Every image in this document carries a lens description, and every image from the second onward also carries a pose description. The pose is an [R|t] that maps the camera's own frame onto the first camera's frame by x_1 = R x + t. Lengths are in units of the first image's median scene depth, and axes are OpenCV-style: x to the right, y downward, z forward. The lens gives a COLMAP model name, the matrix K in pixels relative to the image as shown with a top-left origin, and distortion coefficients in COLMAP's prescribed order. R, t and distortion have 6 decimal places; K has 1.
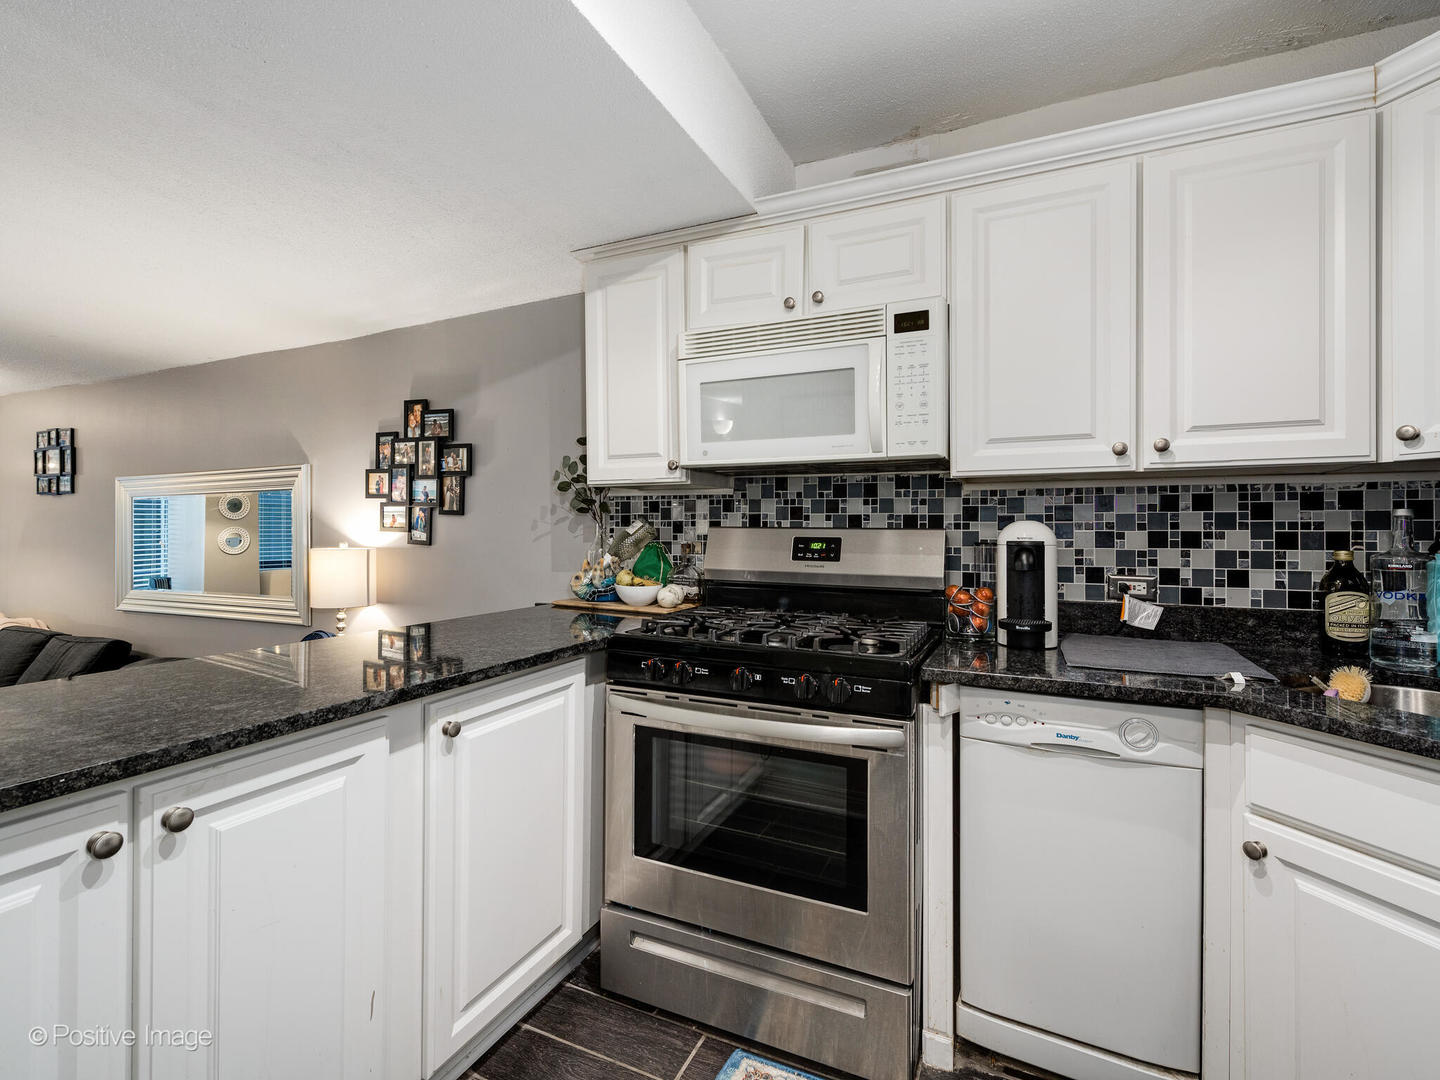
lens RADIAL K [[716.9, 0, 743.1], [0, 716.9, 534.1], [0, 0, 1]] dist [0.005651, -0.000566]
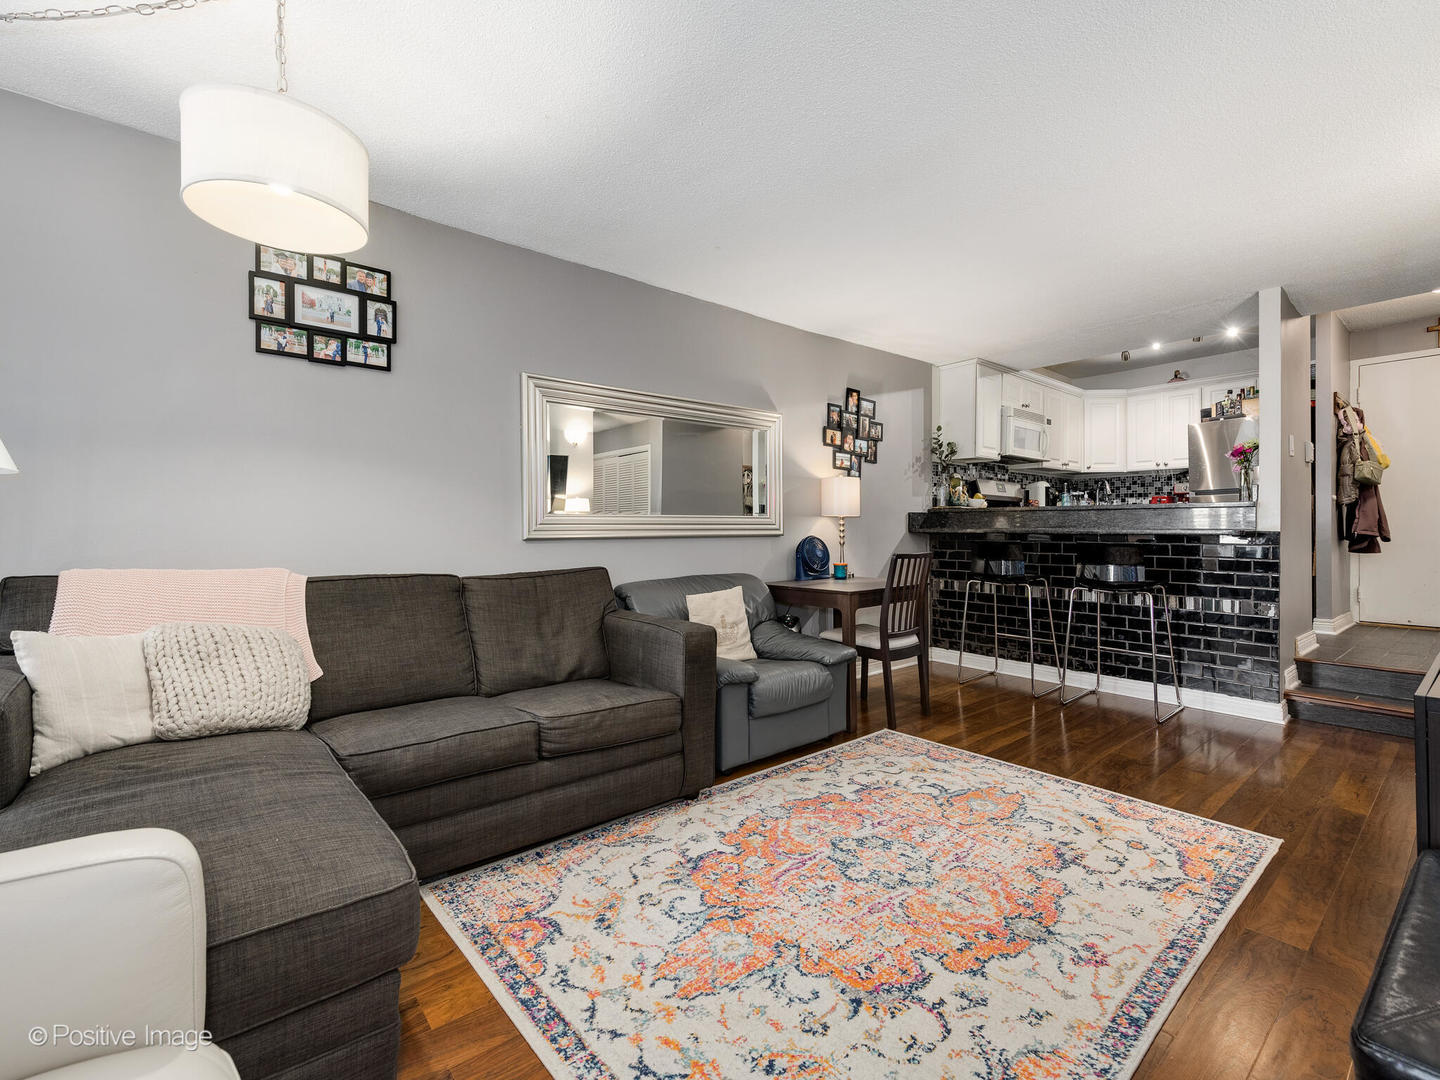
lens RADIAL K [[634.6, 0, 720.5], [0, 634.6, 529.6], [0, 0, 1]] dist [0.010527, -0.000822]
pose [[0.417760, -0.005365, 0.908542, -3.033350], [0.000727, 0.999984, 0.005571, 0.195655], [-0.908557, -0.001666, 0.417757, 1.084923]]
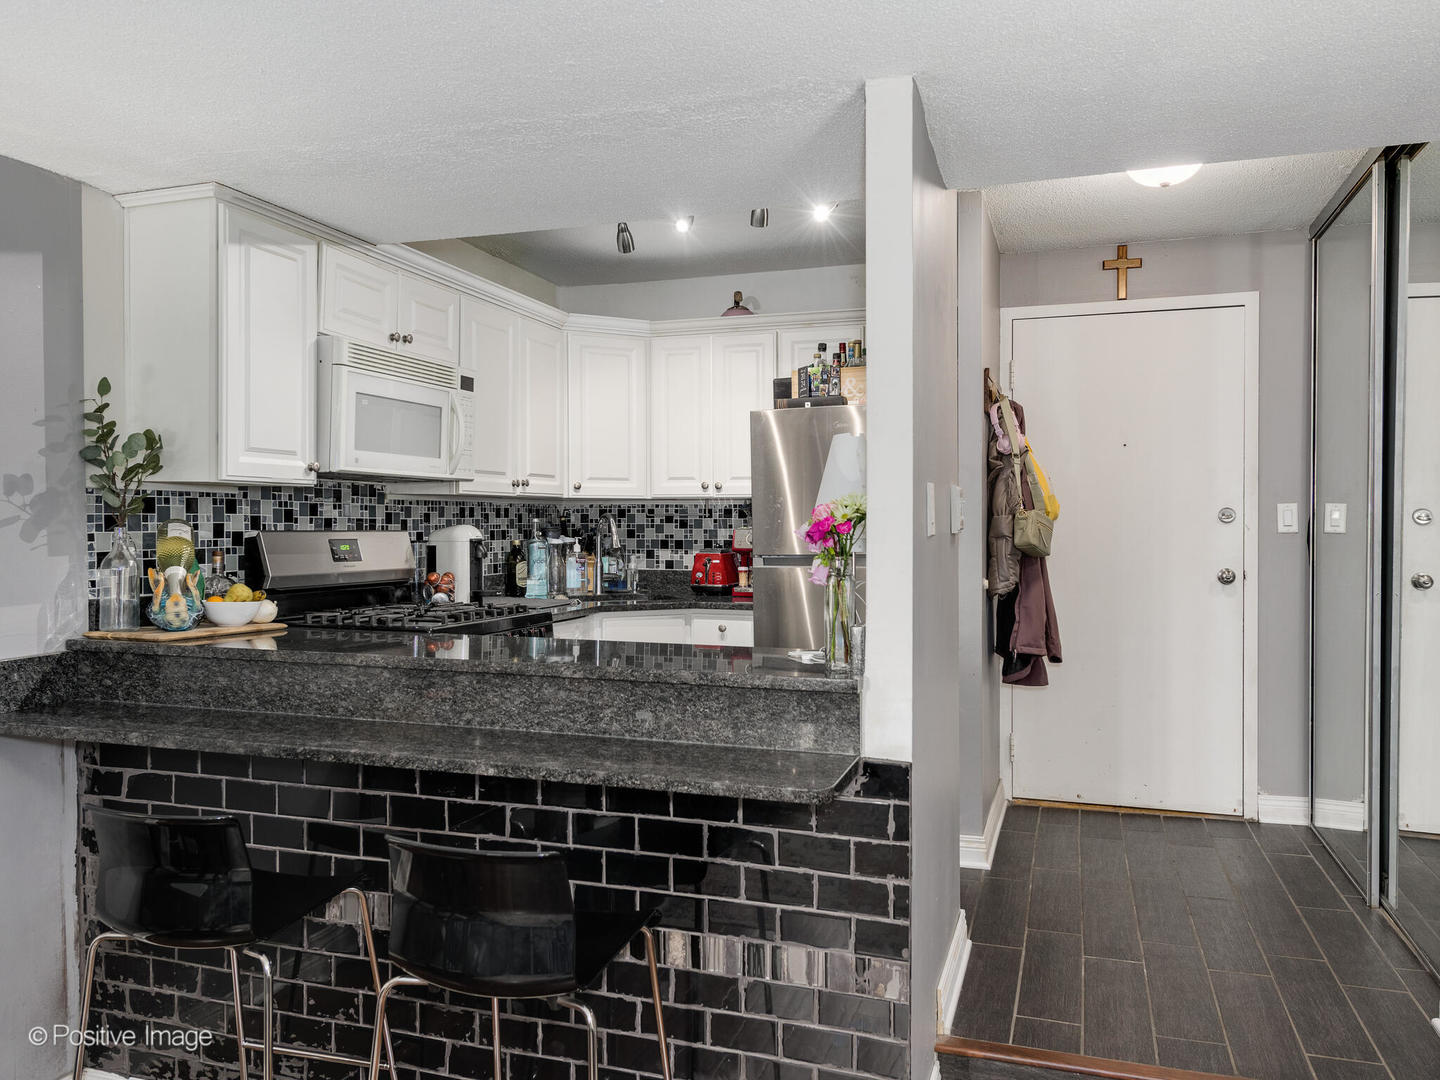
lens RADIAL K [[1081.9, 0, 702.5], [0, 1081.9, 532.8], [0, 0, 1]] dist [0.014100, -0.000740]
pose [[-0.115414, -0.015874, 0.993191, -1.795512], [-0.000570, 0.999873, 0.015915, -0.036586], [-0.993317, 0.001270, -0.115409, 0.740548]]
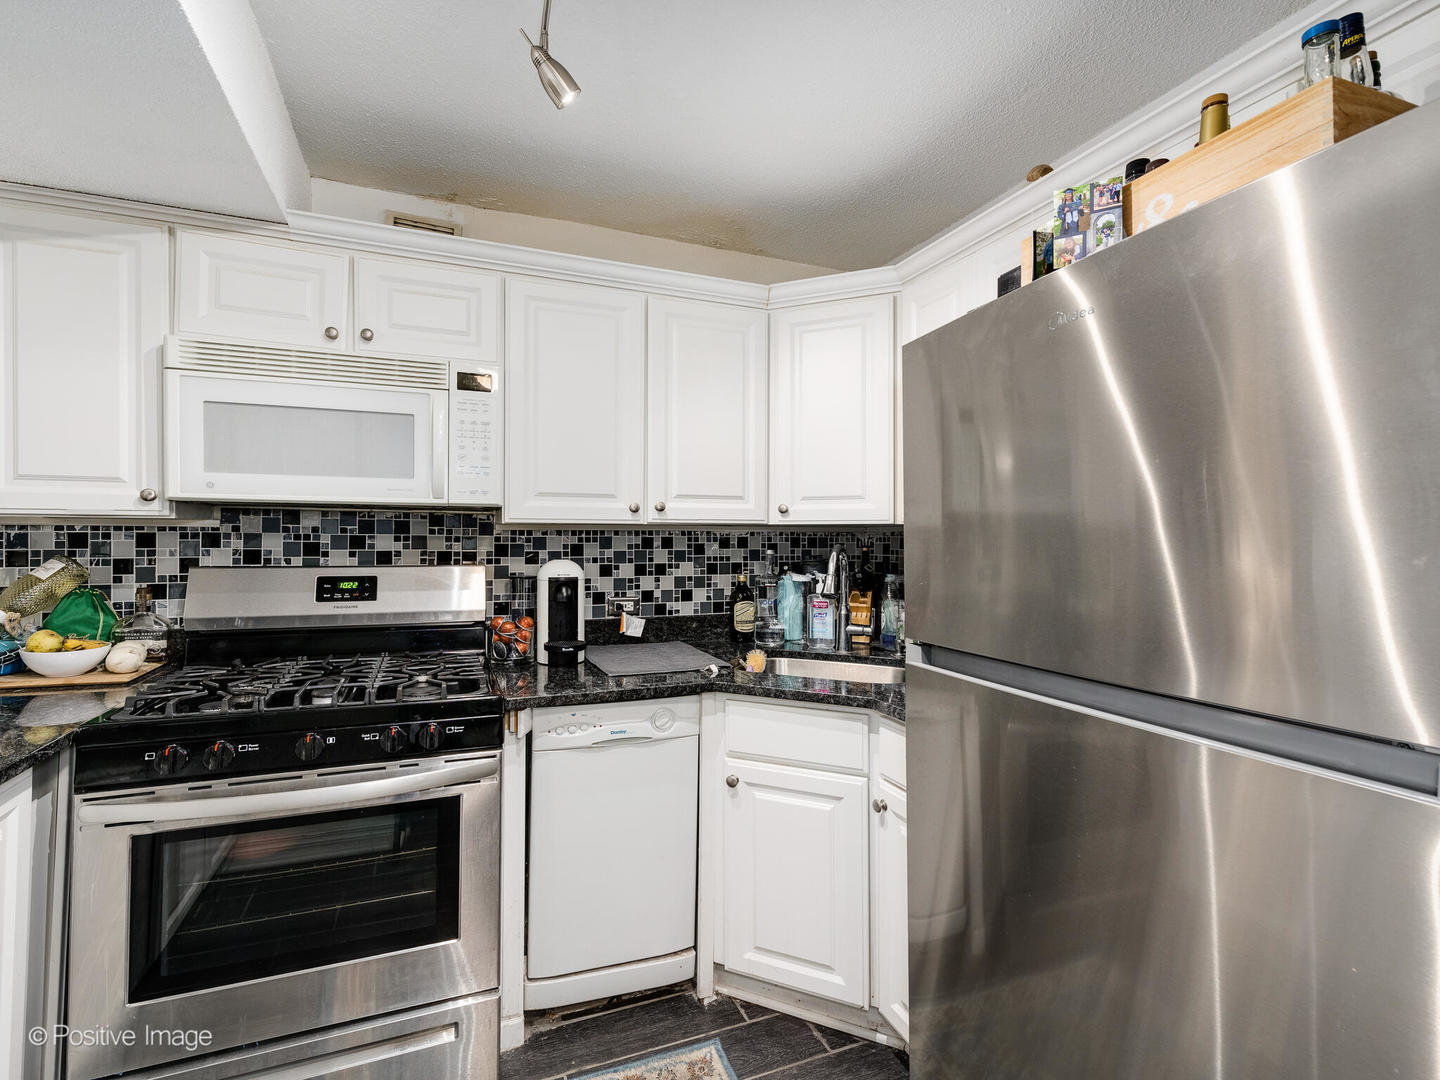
lens RADIAL K [[649.8, 0, 718.1], [0, 649.8, 533.0], [0, 0, 1]] dist [0.012790, -0.003810]
pose [[0.689253, 0.001568, 0.724519, -0.214221], [0.000436, 0.999997, -0.002579, -0.058520], [-0.724521, 0.002093, 0.689250, 0.041336]]
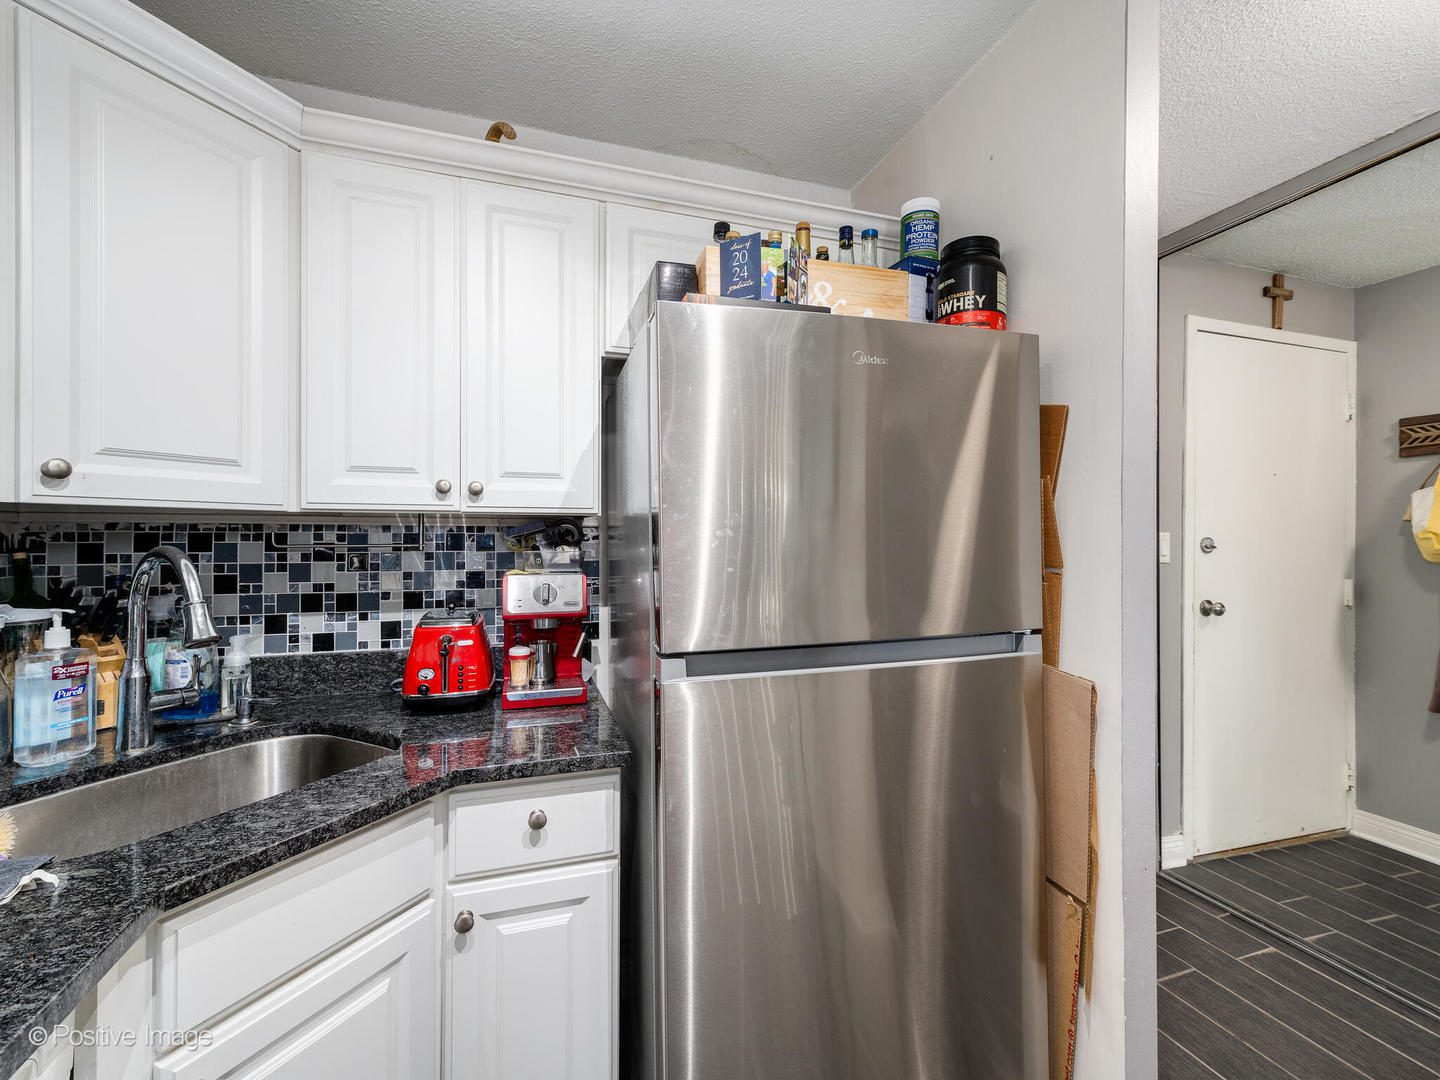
lens RADIAL K [[634.6, 0, 720.5], [0, 634.6, 529.6], [0, 0, 1]] dist [0.010527, -0.000822]
pose [[-0.700069, -0.002364, 0.714071, -0.033762], [-0.006267, 0.999976, -0.002834, -0.058463], [-0.714048, -0.006459, -0.700067, 0.718453]]
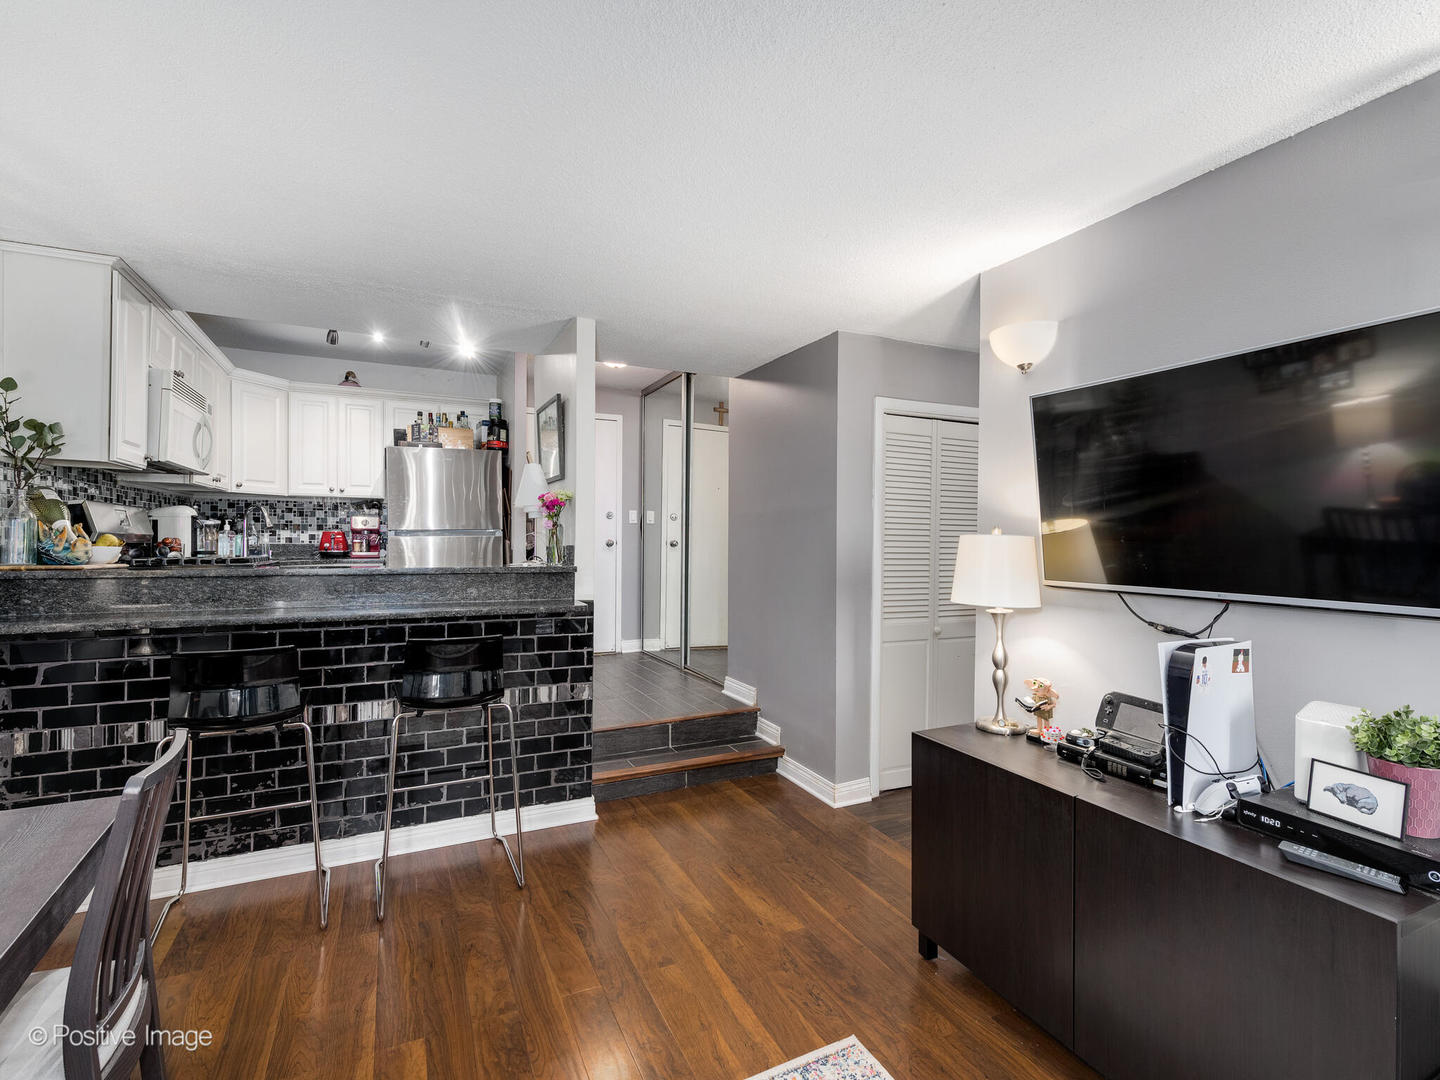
lens RADIAL K [[689.4, 0, 720.0], [0, 689.4, 540.0], [0, 0, 1]] dist [0.015847, 0.000062]
pose [[-0.776999, -0.013281, 0.629362, -2.050781], [-0.011113, 0.999911, 0.007380, 0.047975], [-0.629404, -0.001260, -0.777077, 1.533978]]
